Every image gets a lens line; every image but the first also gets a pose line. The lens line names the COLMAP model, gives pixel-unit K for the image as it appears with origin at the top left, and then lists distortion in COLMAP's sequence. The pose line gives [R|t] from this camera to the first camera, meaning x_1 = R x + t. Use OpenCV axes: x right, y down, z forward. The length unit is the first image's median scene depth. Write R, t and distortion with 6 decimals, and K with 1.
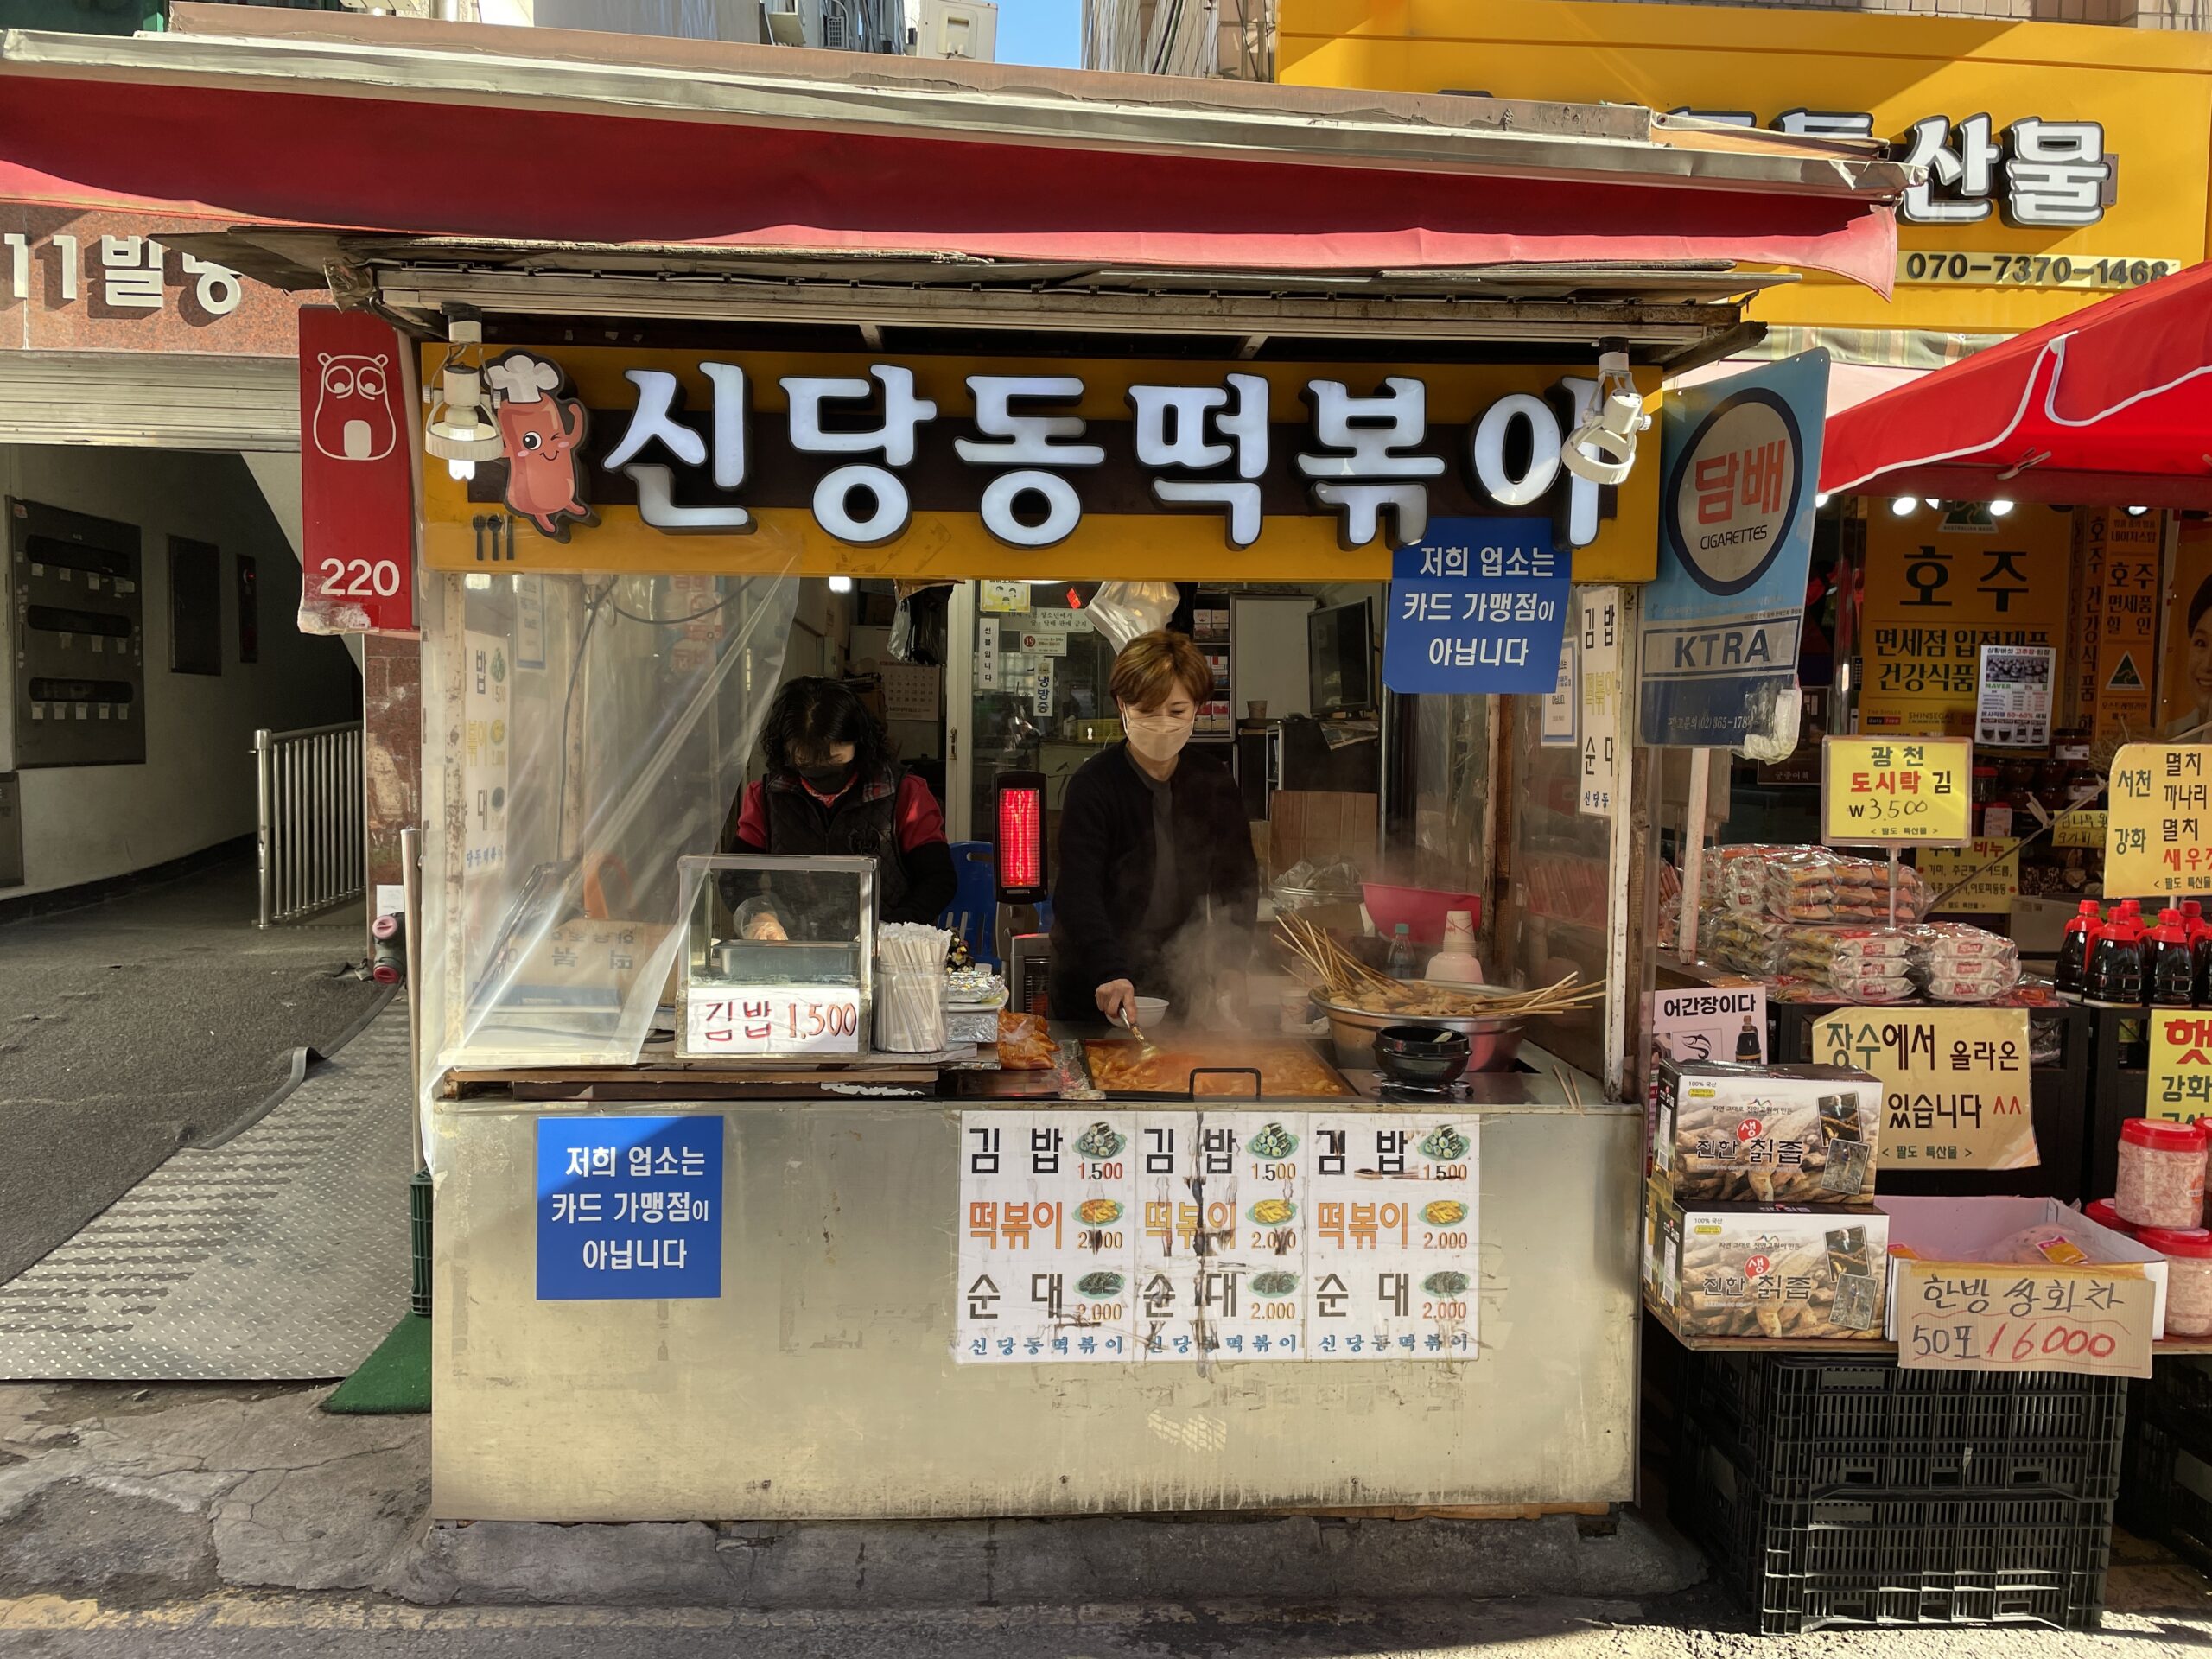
lens RADIAL K [[1688.4, 0, 1021.3], [0, 1688.4, 844.4], [0, 0, 1]] dist [0.048695, -0.070913]
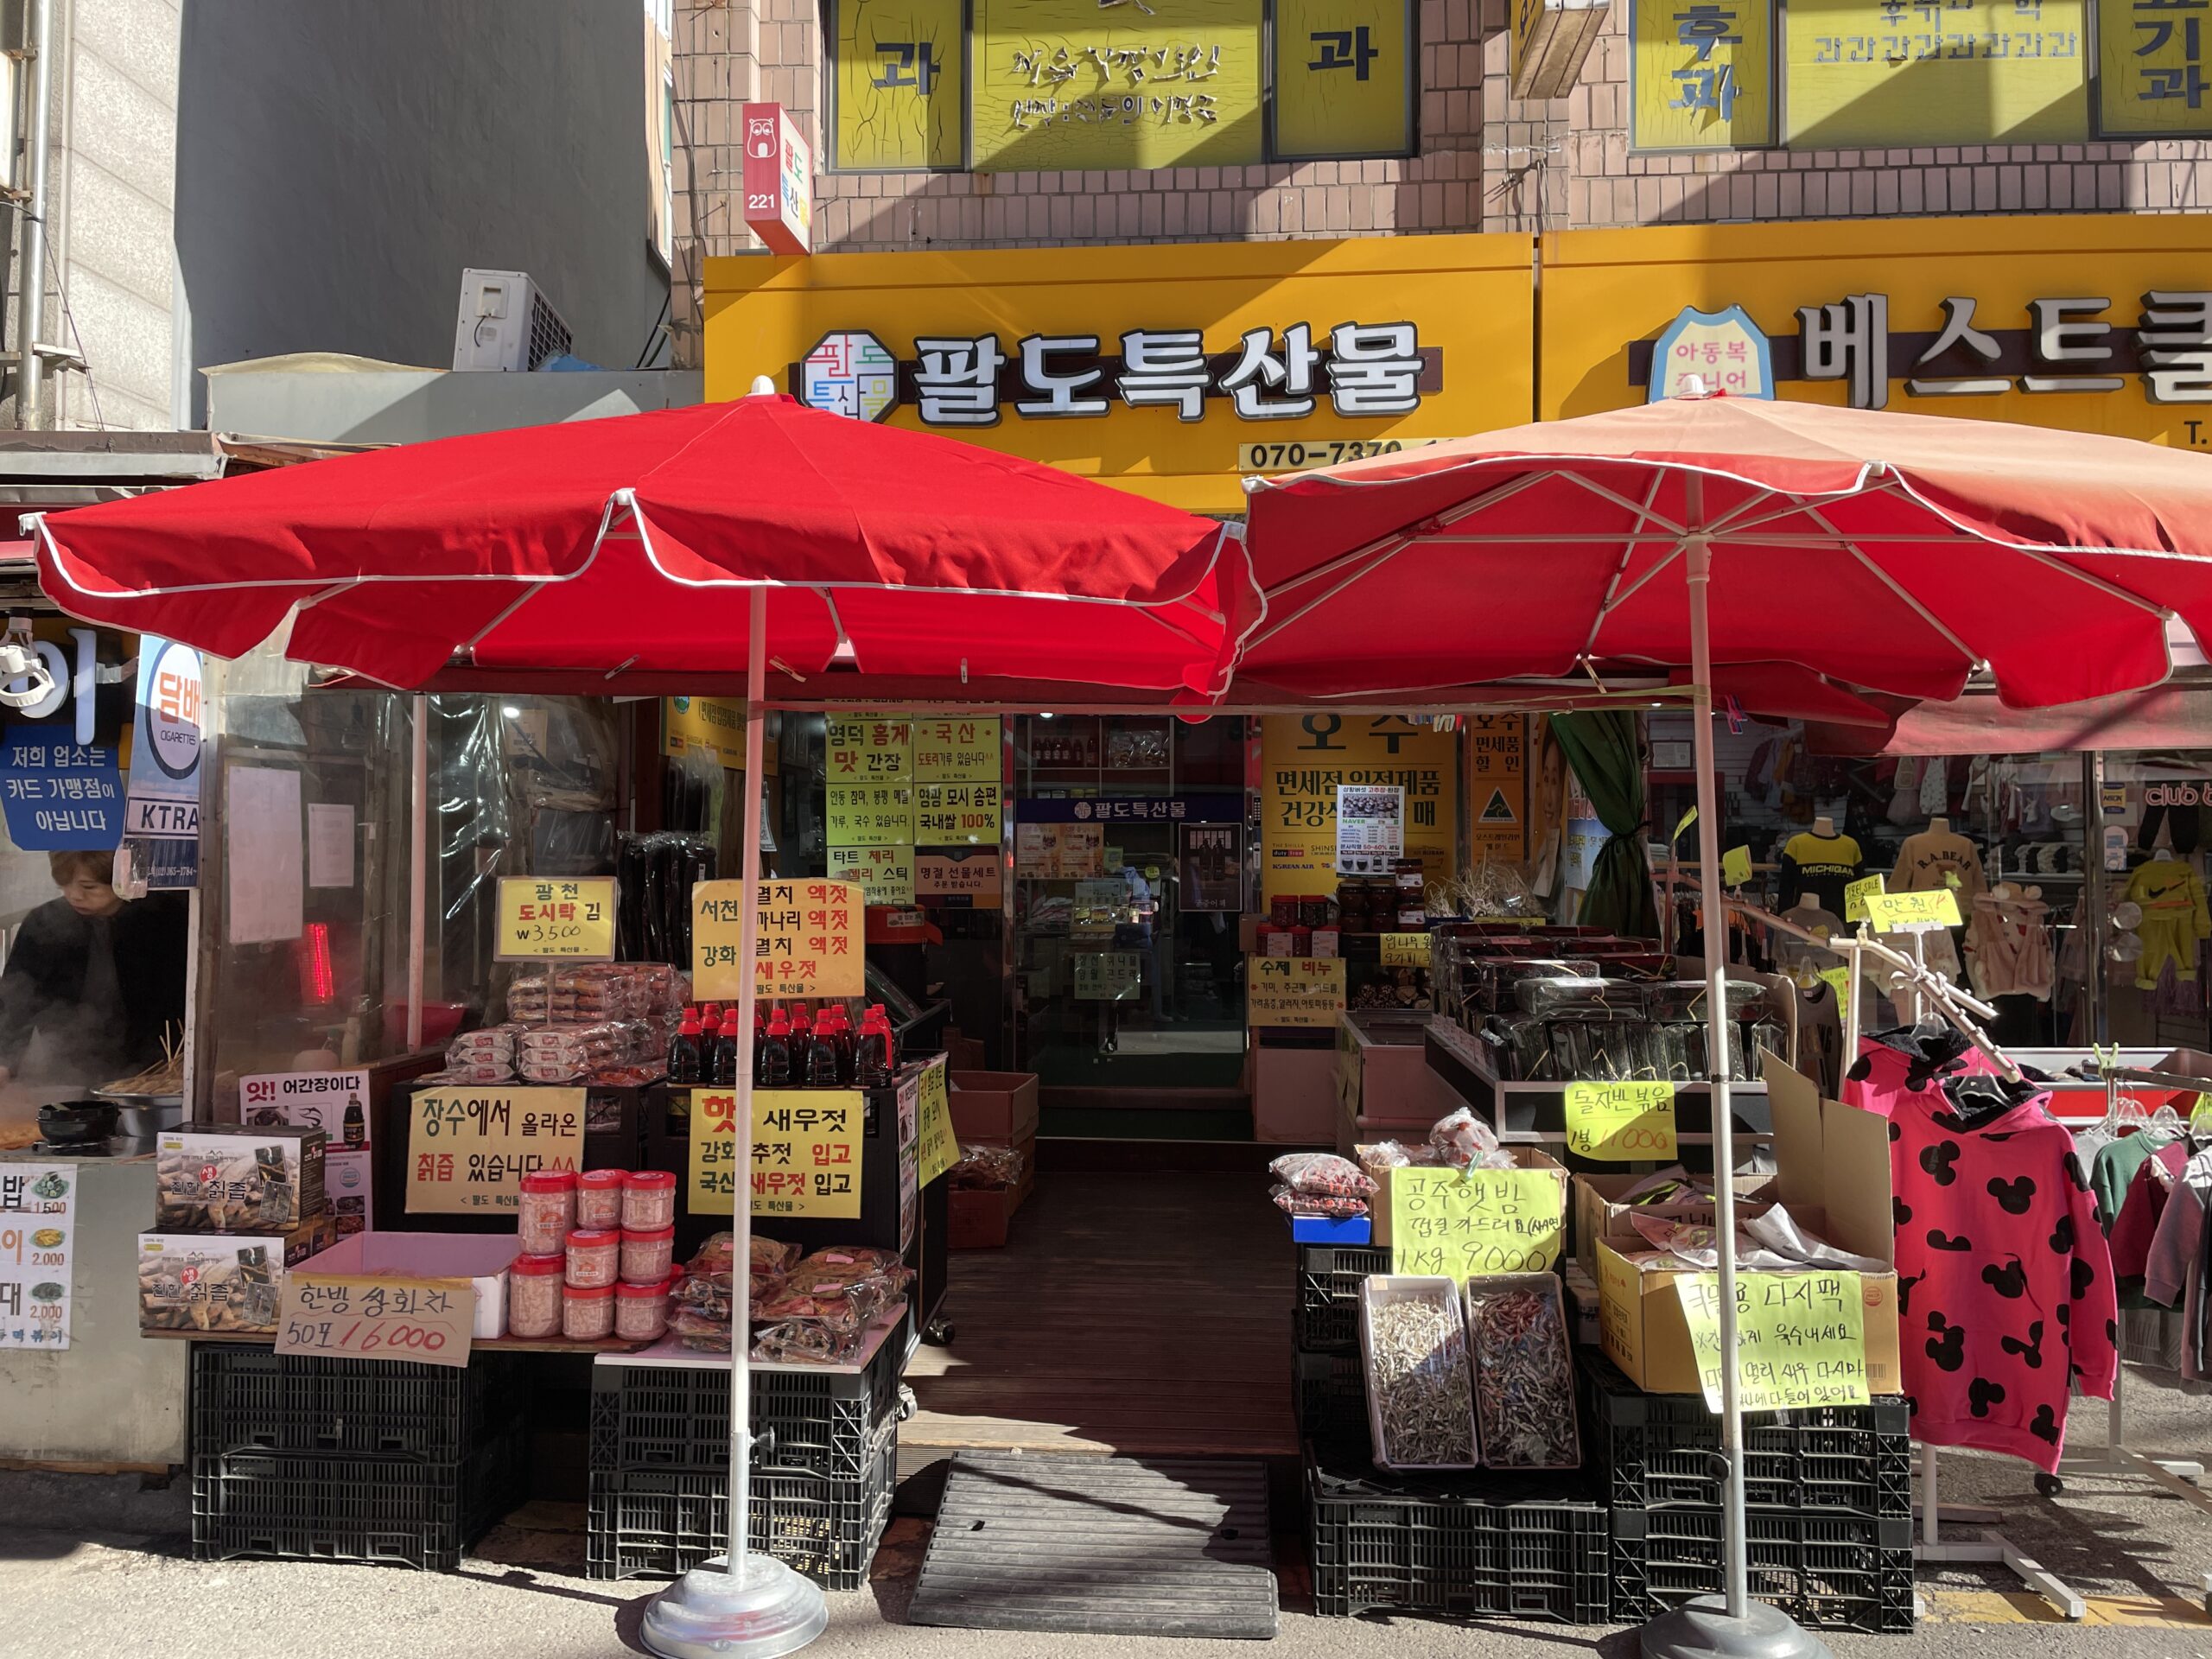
lens RADIAL K [[1688.4, 0, 1092.2], [0, 1688.4, 831.1], [0, 0, 1]] dist [0.048695, -0.070913]
pose [[0.991981, -0.017936, -0.125111, 1.140743], [0.006921, 0.996103, -0.087923, 0.019089], [0.126201, 0.086352, 0.988239, -0.232248]]
